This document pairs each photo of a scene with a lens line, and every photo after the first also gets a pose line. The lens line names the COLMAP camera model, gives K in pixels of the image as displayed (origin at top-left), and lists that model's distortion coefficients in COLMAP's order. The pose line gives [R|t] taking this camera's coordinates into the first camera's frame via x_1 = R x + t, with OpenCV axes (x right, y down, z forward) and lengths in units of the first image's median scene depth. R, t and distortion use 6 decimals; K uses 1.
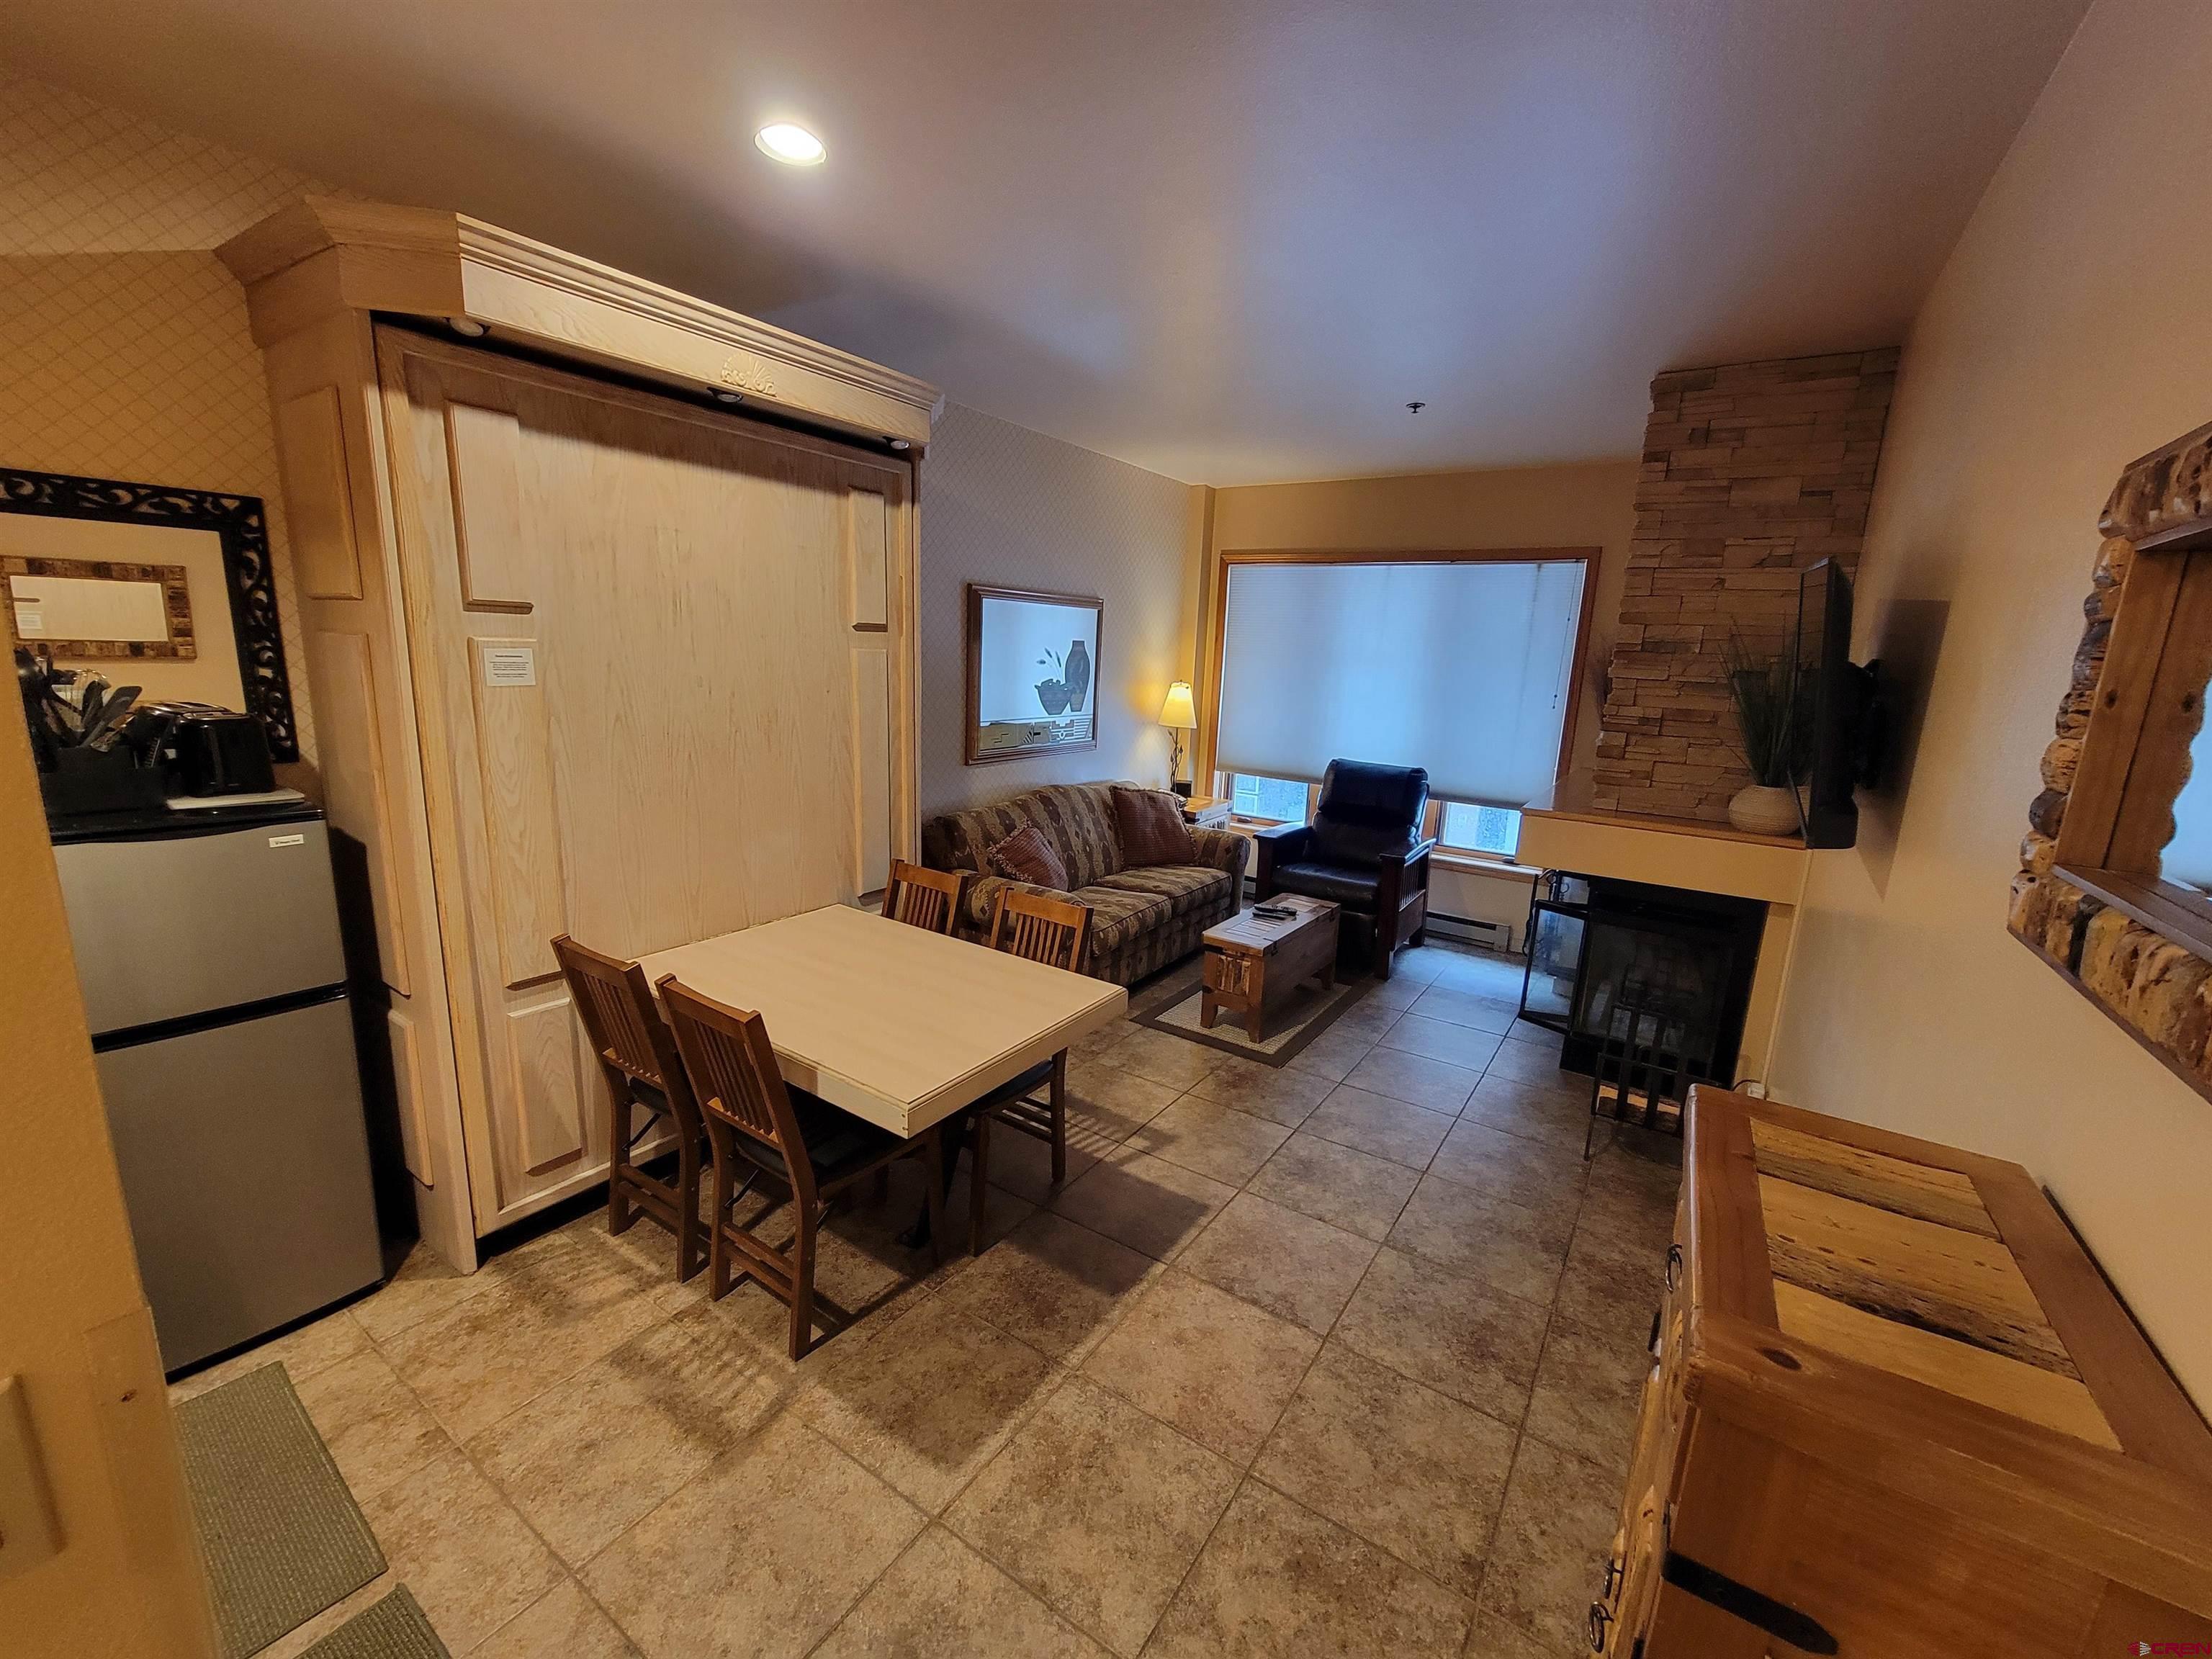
lens RADIAL K [[902.2, 0, 1111.3], [0, 902.2, 833.6], [0, 0, 1]] dist [-0.003976, 0.001006]
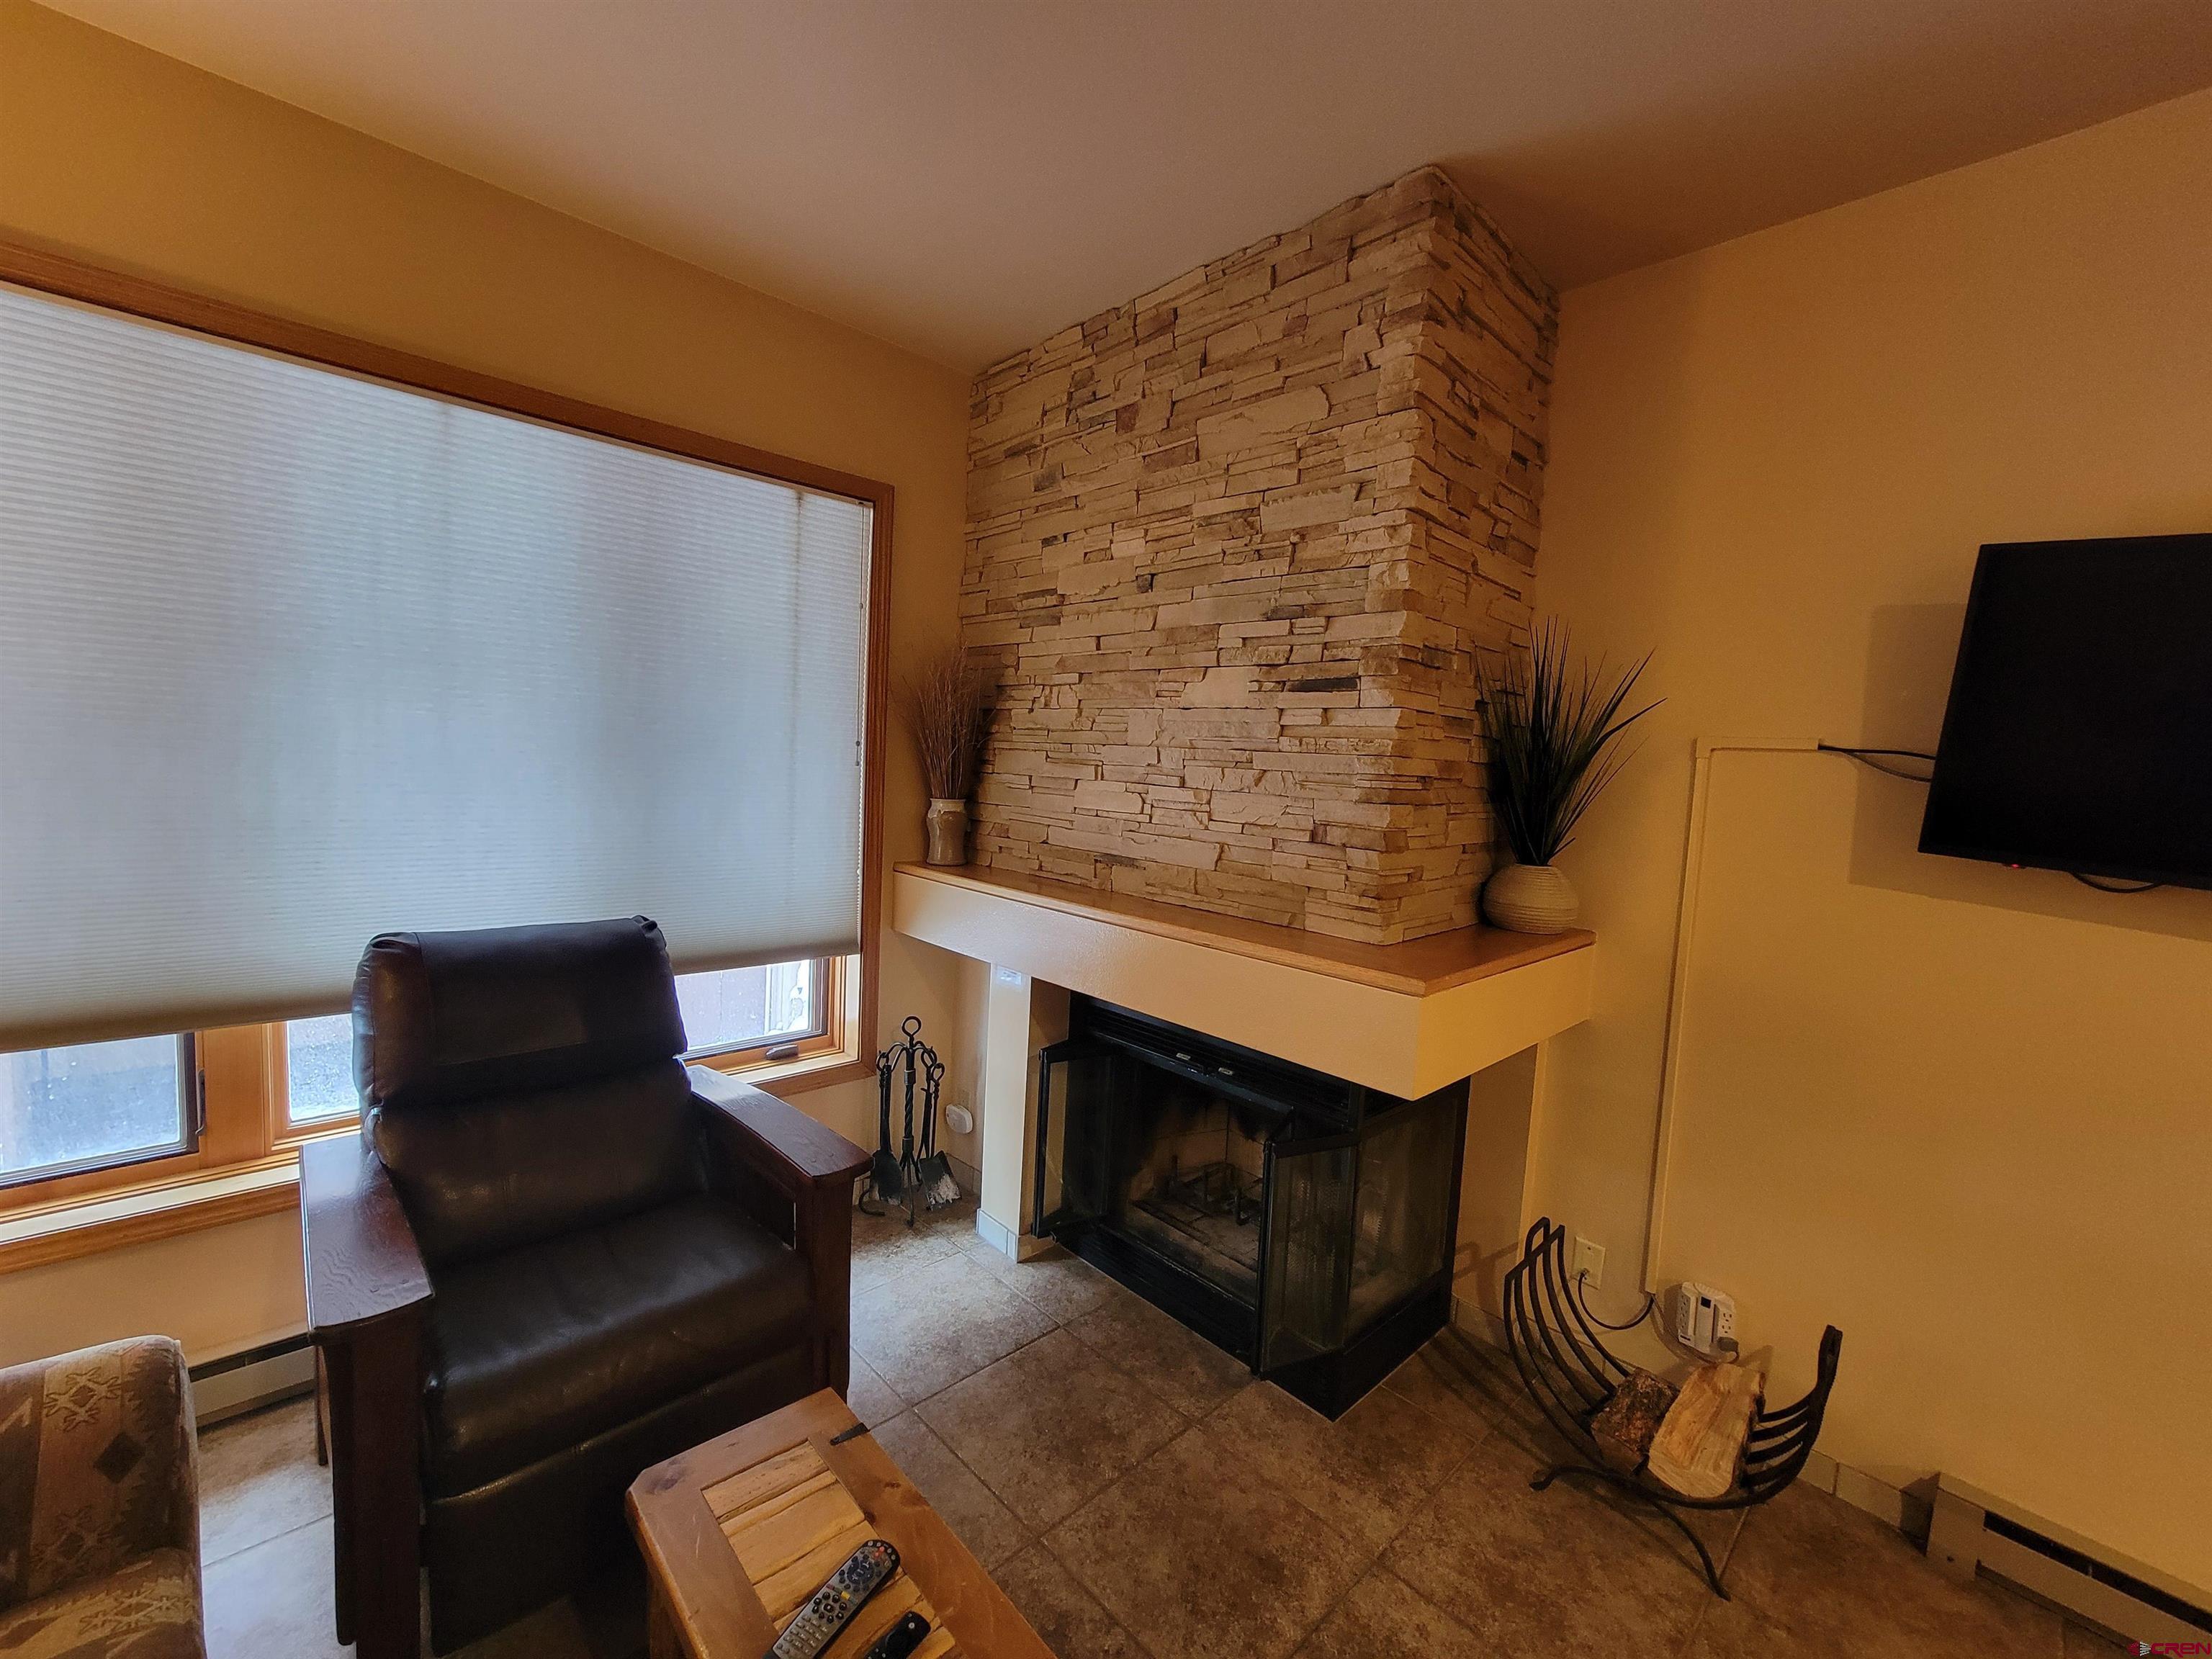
lens RADIAL K [[902.2, 0, 1110.5], [0, 902.2, 831.4], [0, 0, 1]] dist [-0.003976, 0.001006]
pose [[0.219307, -0.110737, 0.969351, -0.023344], [0.159743, 0.984206, 0.076294, -0.185945], [-0.962490, 0.138115, 0.233533, 1.165616]]
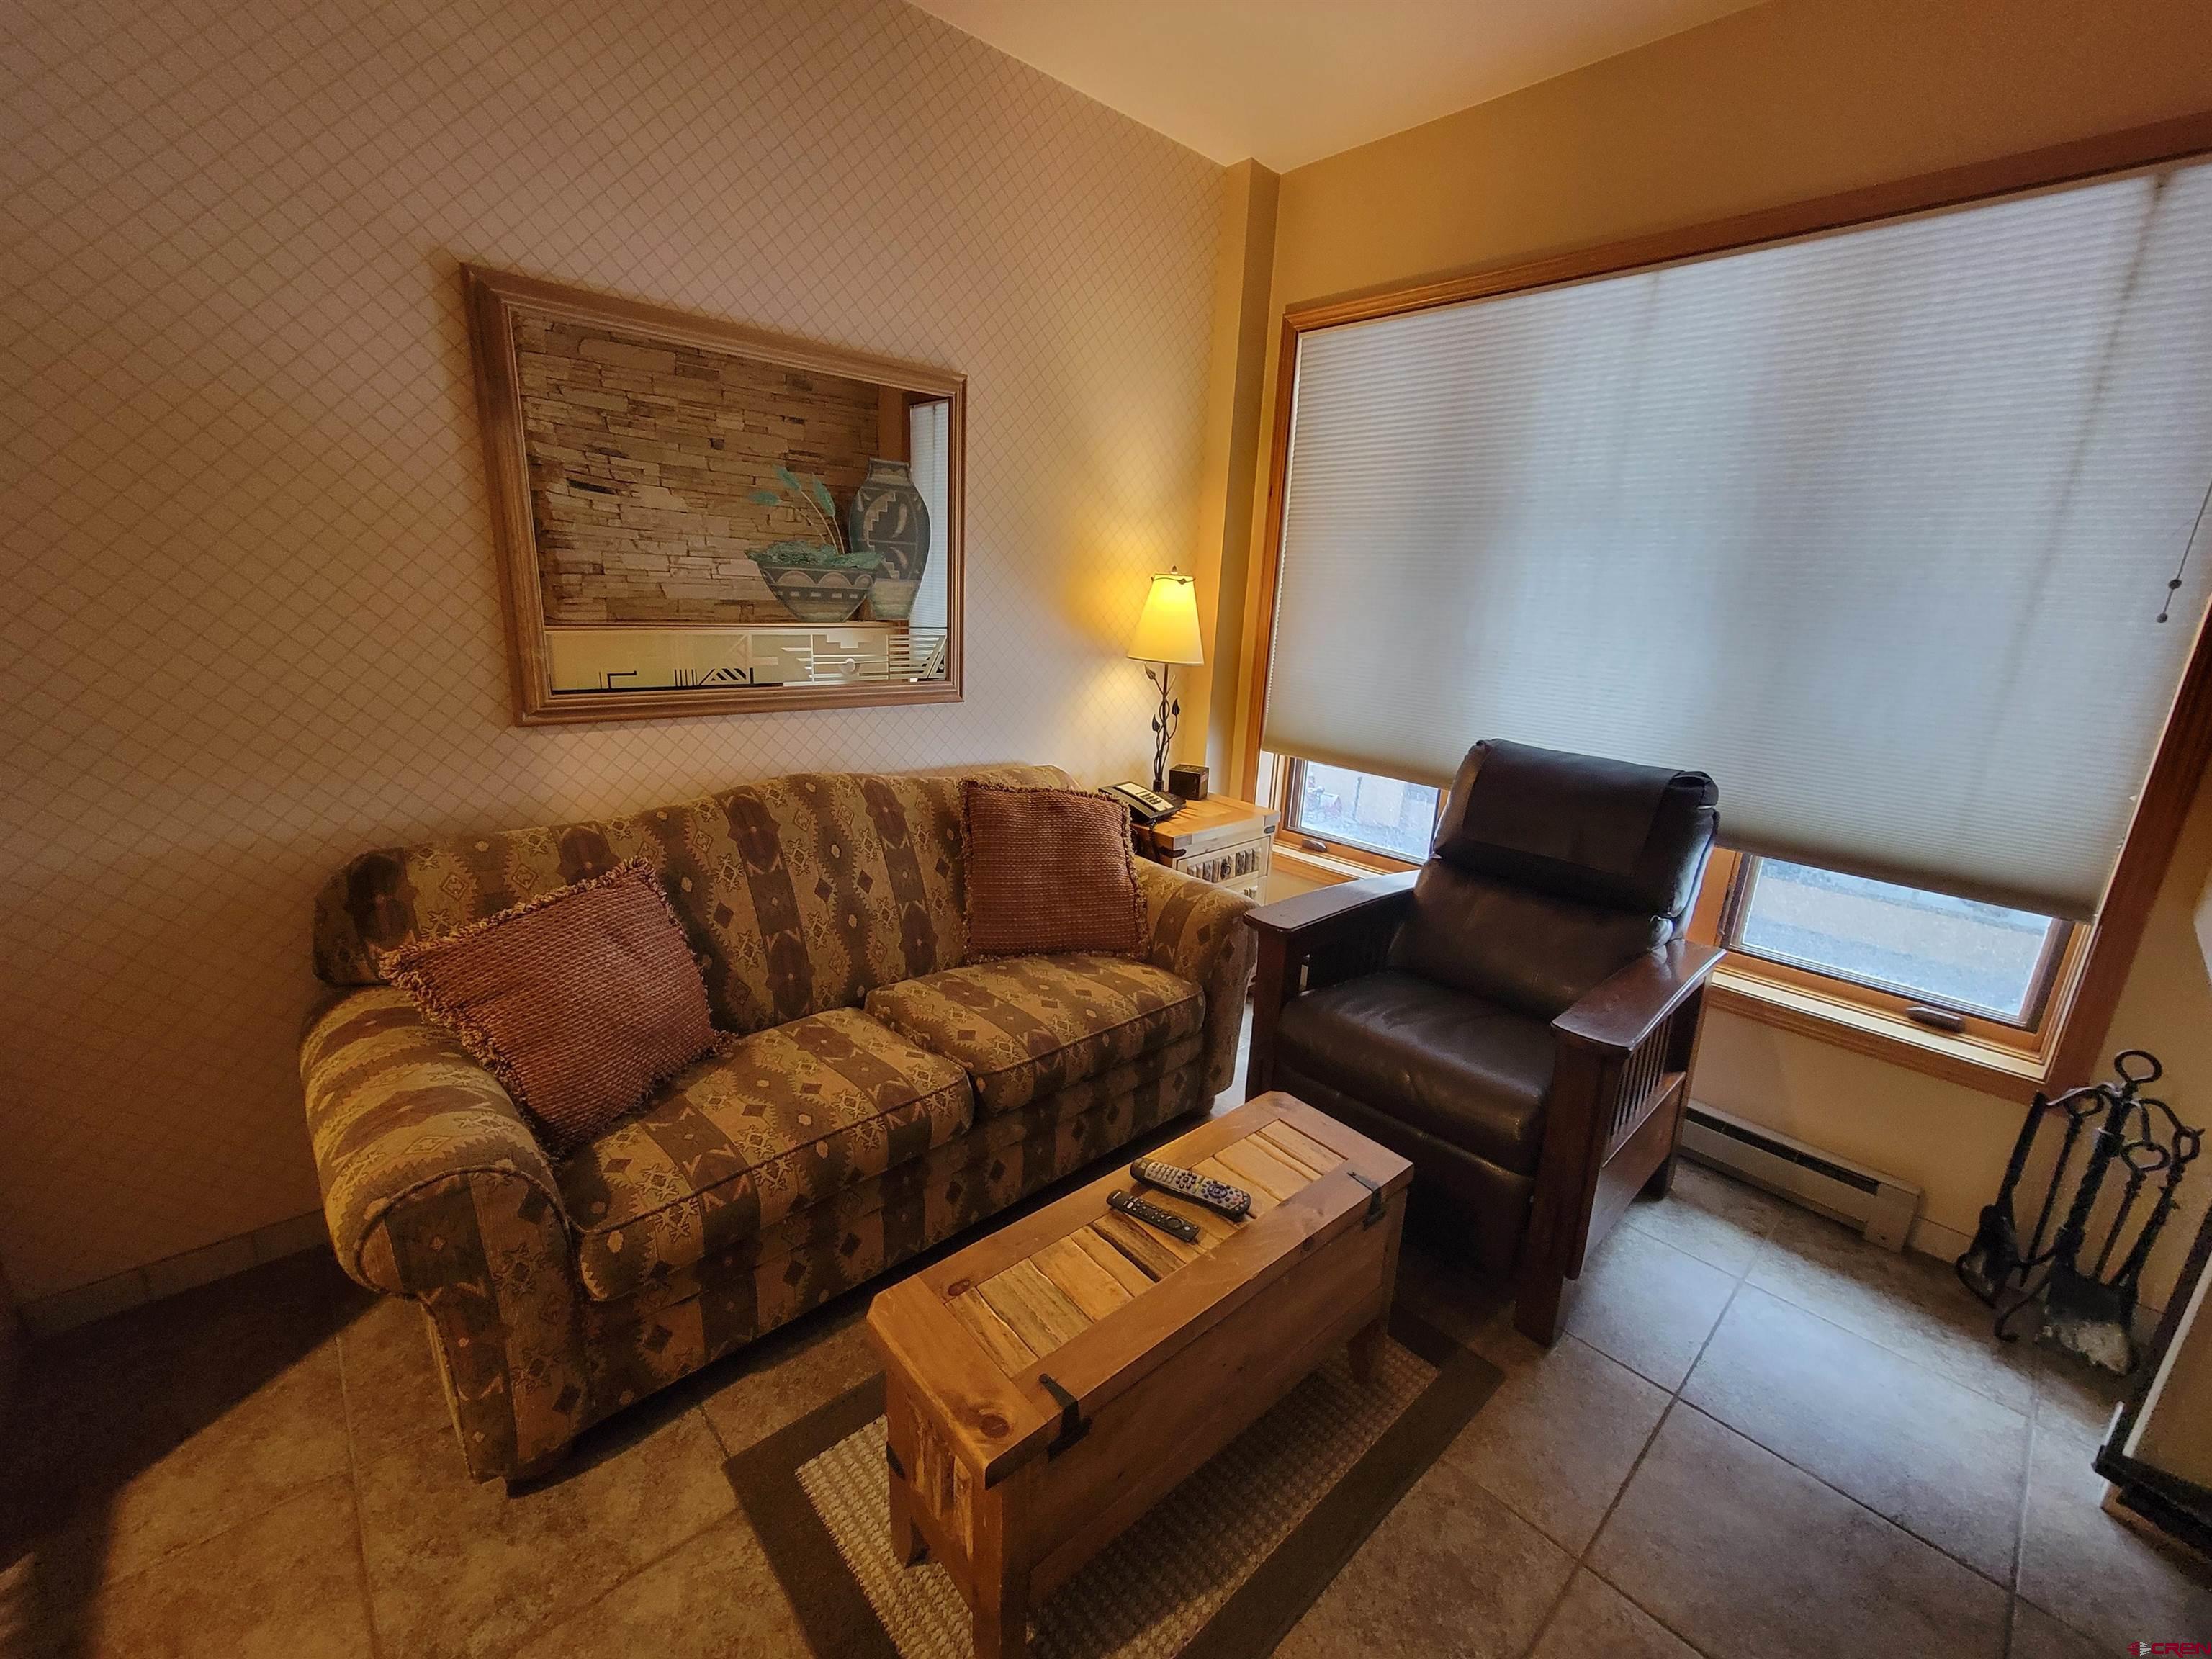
lens RADIAL K [[902.2, 0, 1109.4], [0, 902.2, 835.1], [0, 0, 1]] dist [-0.003976, 0.001006]
pose [[0.970232, 0.066212, -0.232952, 0.311050], [-0.055337, 0.997064, 0.052918, -0.088419], [0.235772, -0.038452, 0.971047, 0.929996]]
